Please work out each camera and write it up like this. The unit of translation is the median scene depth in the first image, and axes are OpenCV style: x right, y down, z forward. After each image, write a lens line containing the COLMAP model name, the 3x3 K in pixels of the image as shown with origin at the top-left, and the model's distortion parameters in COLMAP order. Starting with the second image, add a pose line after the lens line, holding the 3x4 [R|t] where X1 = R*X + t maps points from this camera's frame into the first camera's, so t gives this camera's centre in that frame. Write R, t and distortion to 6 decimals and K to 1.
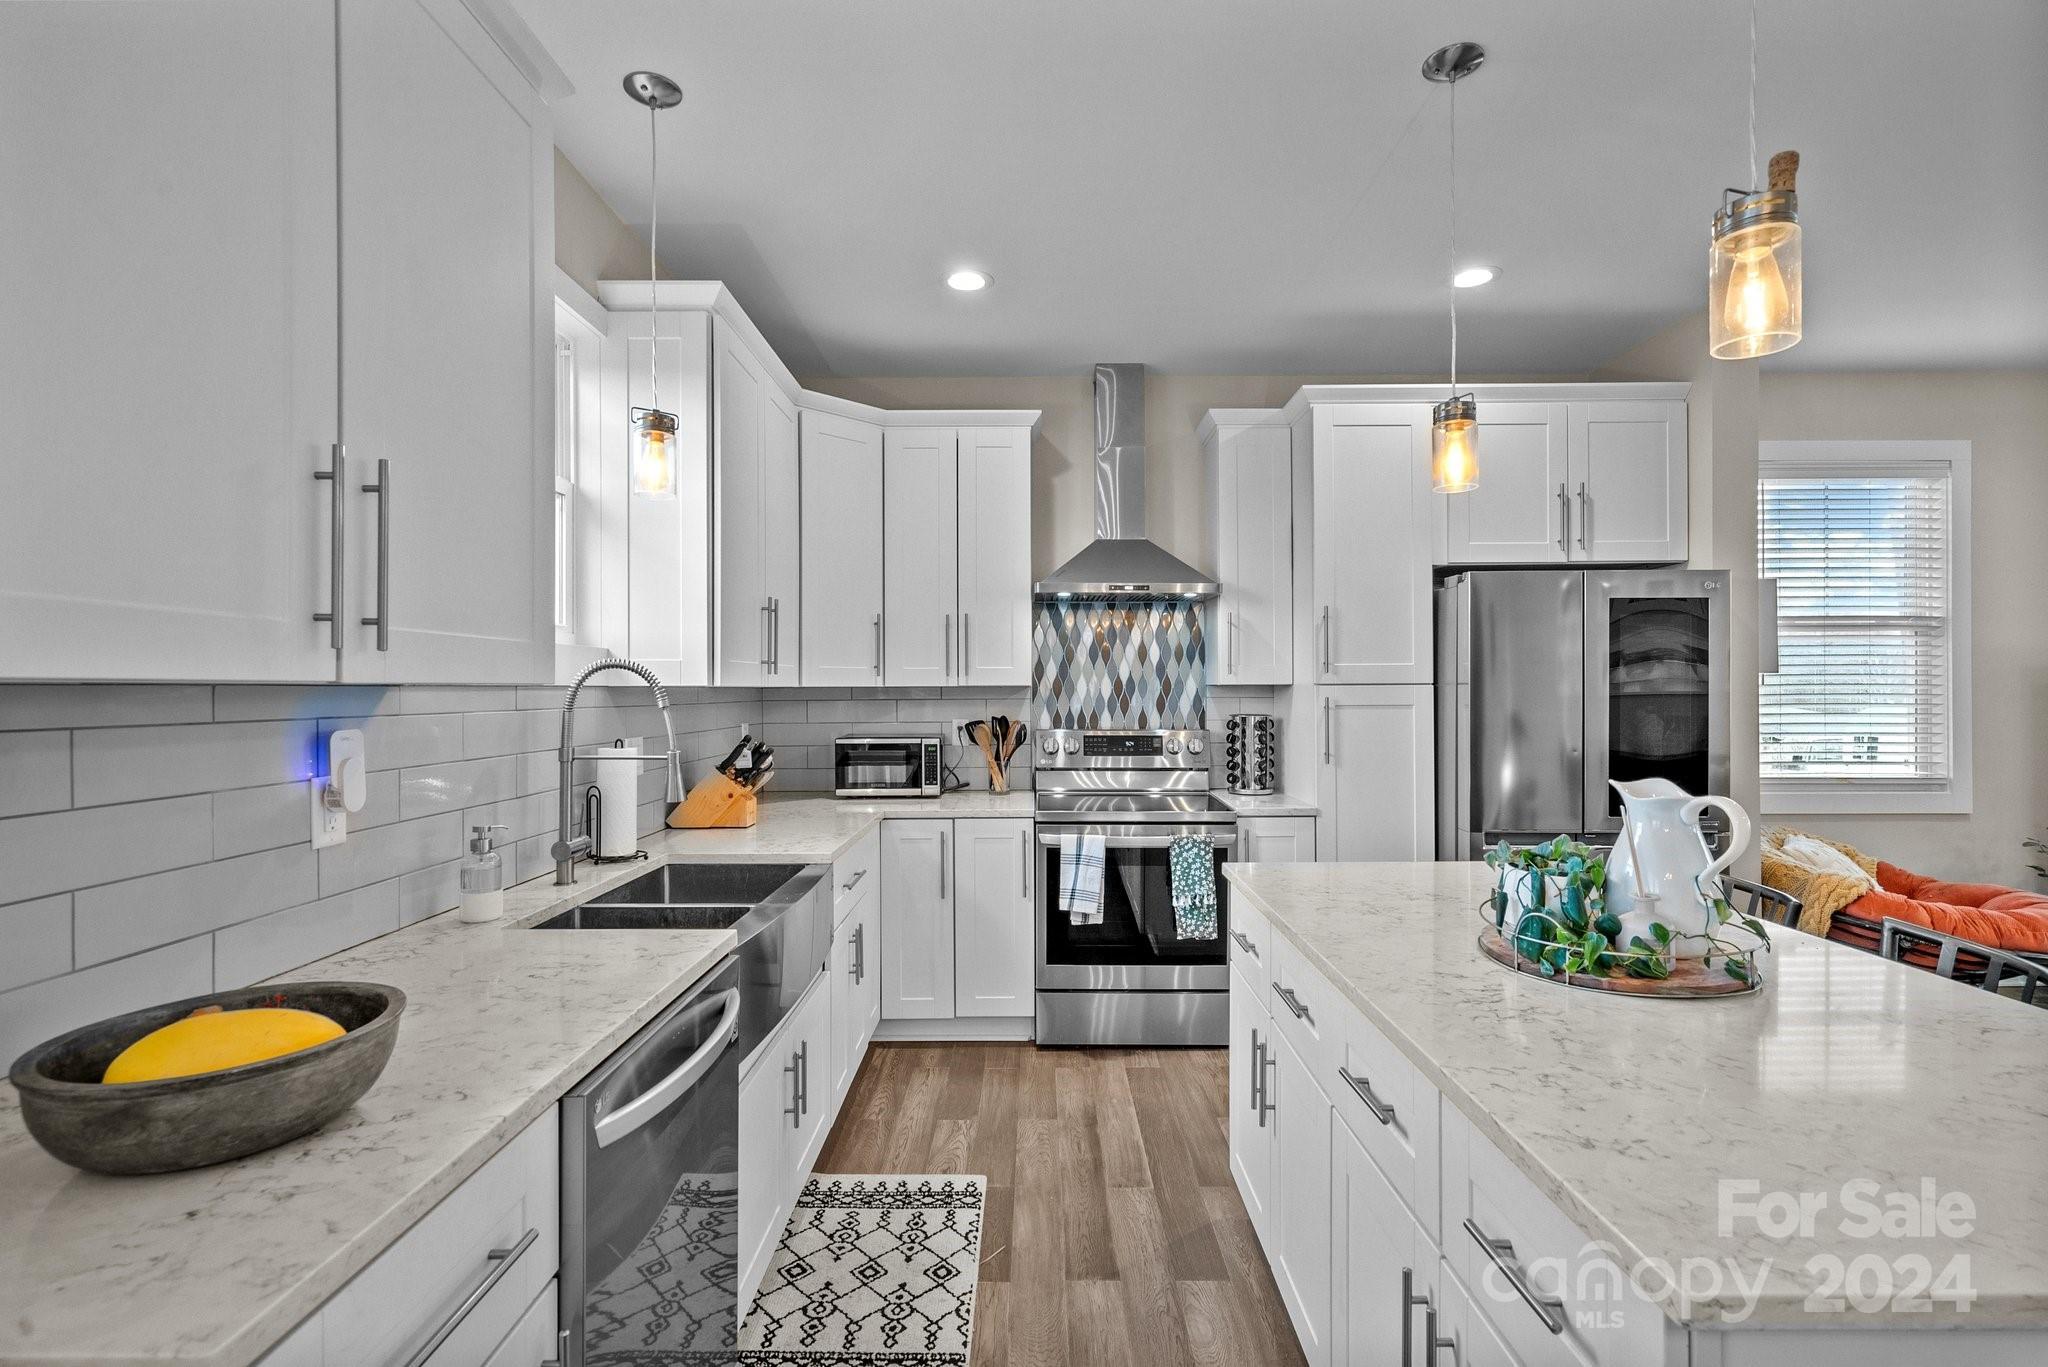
lens RADIAL K [[939.0, 0, 1027.9], [0, 939.0, 685.3], [0, 0, 1]] dist [-0.002780, 0.000564]
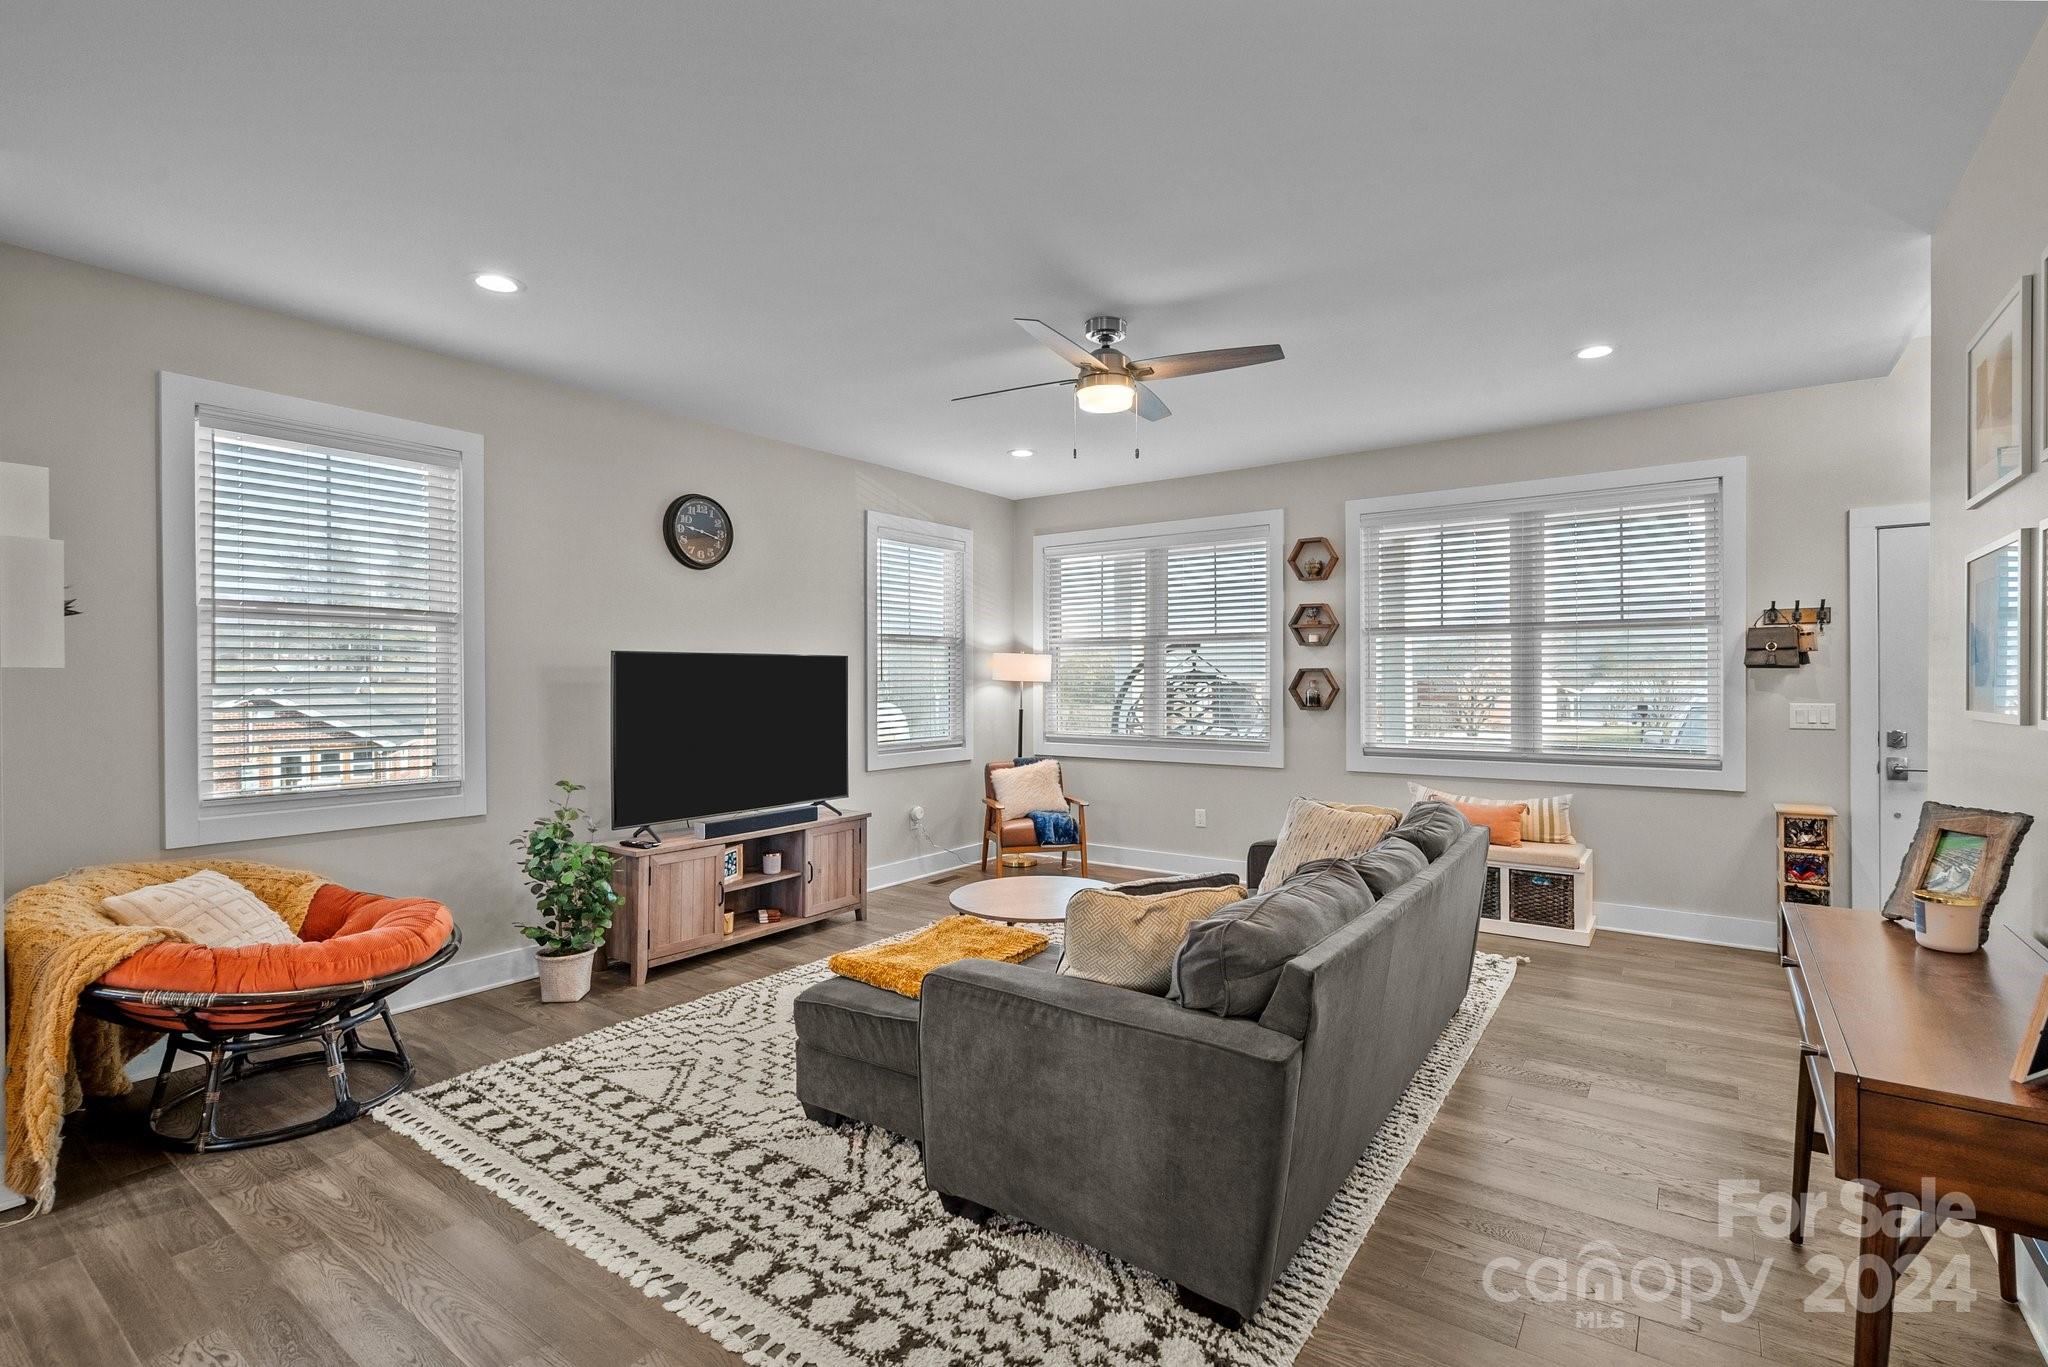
lens RADIAL K [[939.0, 0, 1027.9], [0, 939.0, 685.3], [0, 0, 1]] dist [-0.002780, 0.000564]
pose [[0.586896, -0.001532, 0.809661, 0.618836], [-0.000888, 0.999996, 0.002536, -0.002196], [-0.809662, -0.002207, 0.586893, -0.048609]]
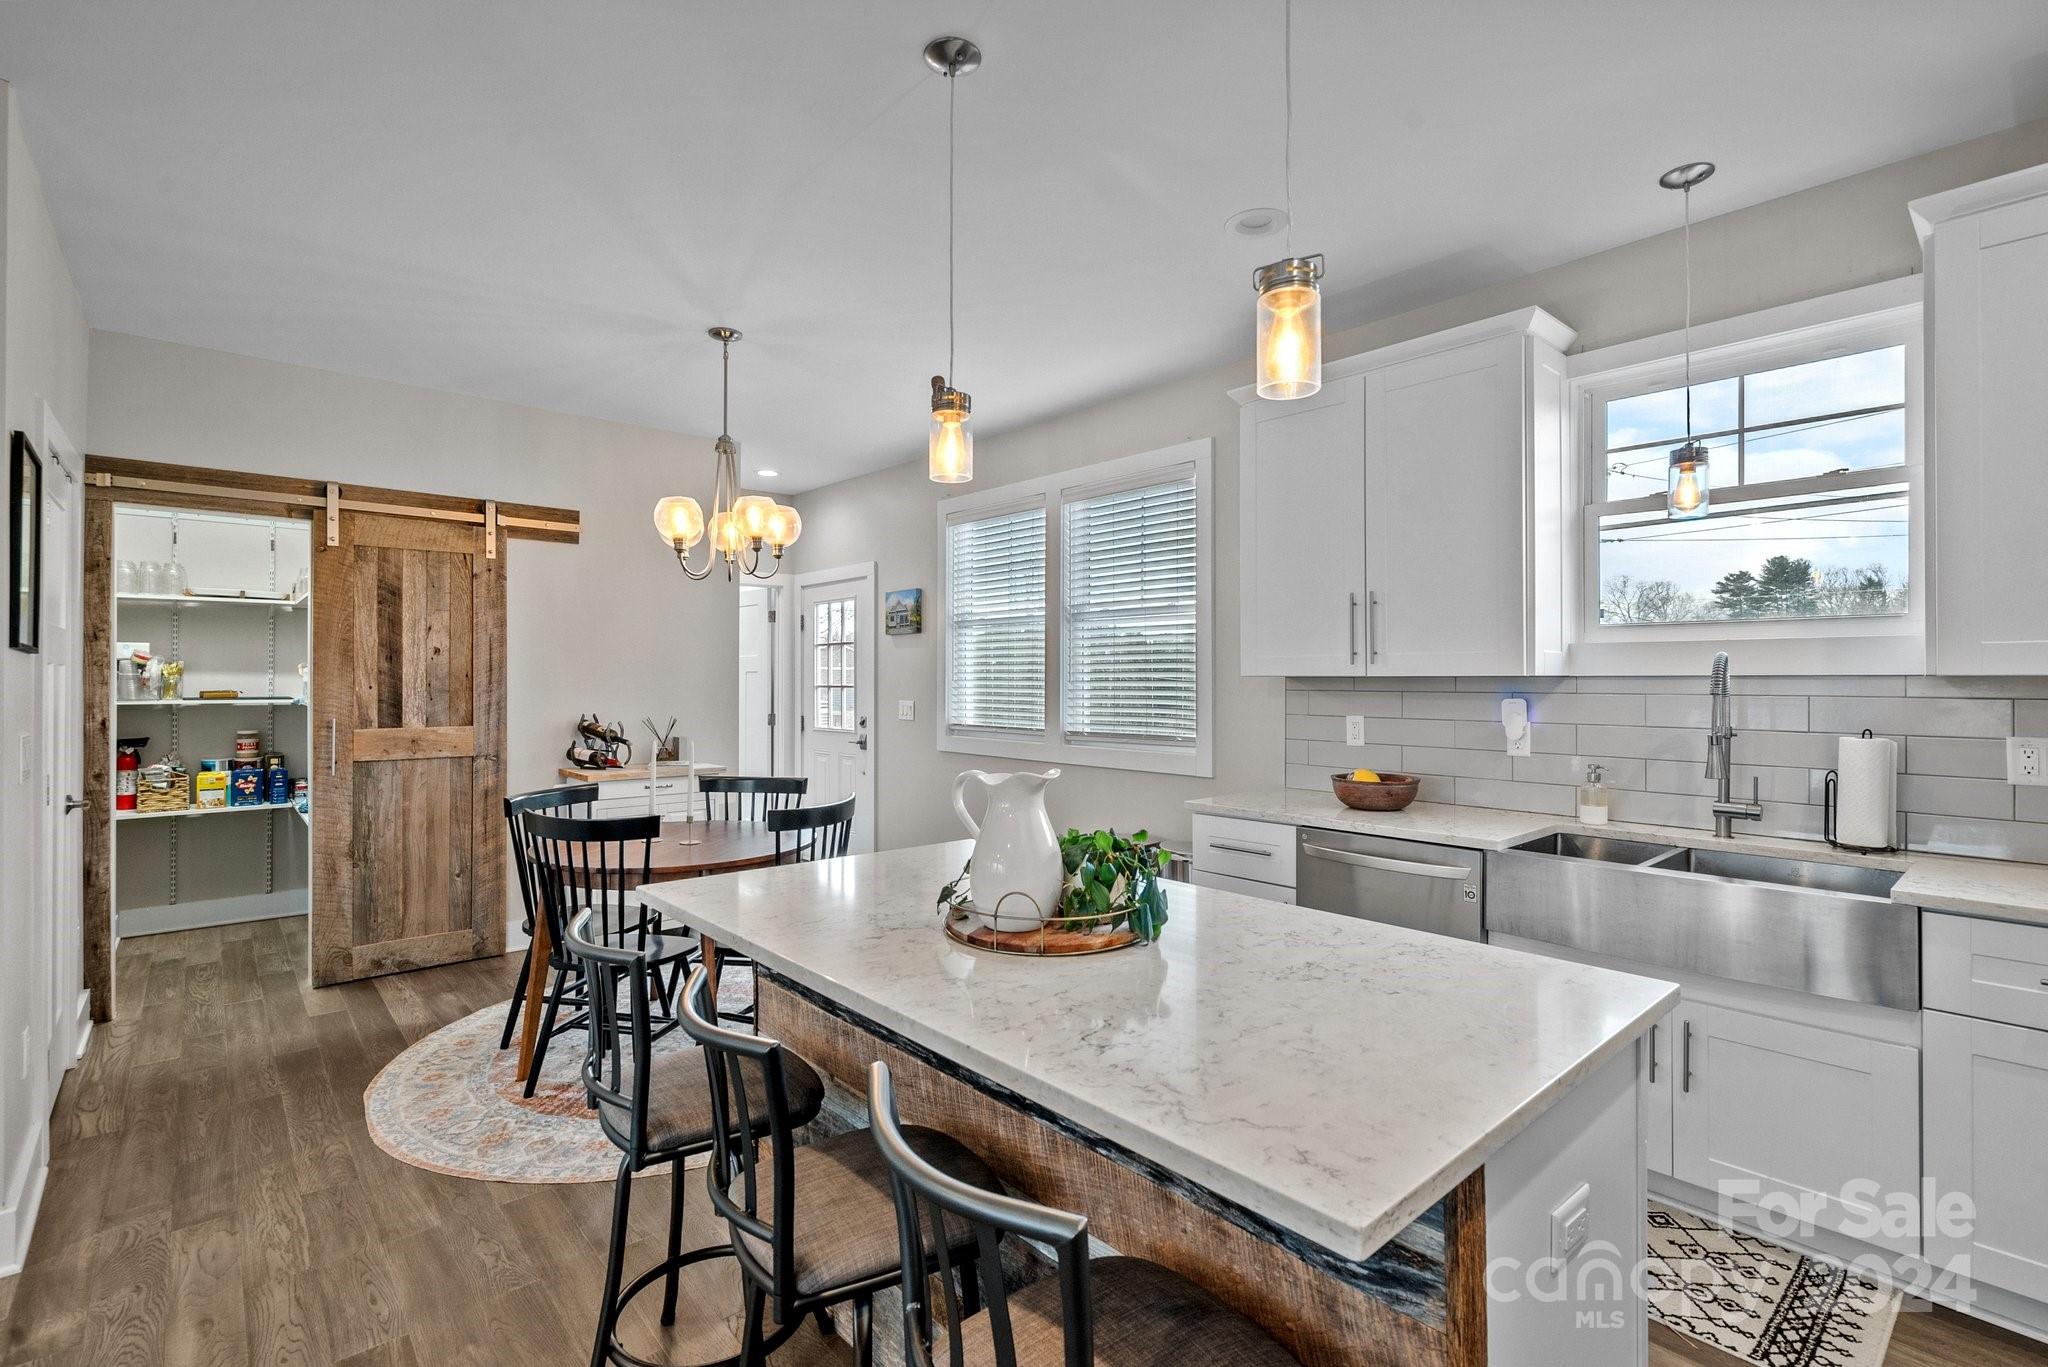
lens RADIAL K [[939.0, 0, 1027.9], [0, 939.0, 685.3], [0, 0, 1]] dist [-0.002780, 0.000564]
pose [[-0.746500, 0.005758, -0.665360, 0.601765], [0.002568, 0.999980, 0.005773, 0.001431], [0.665380, 0.002601, -0.746500, 0.788953]]
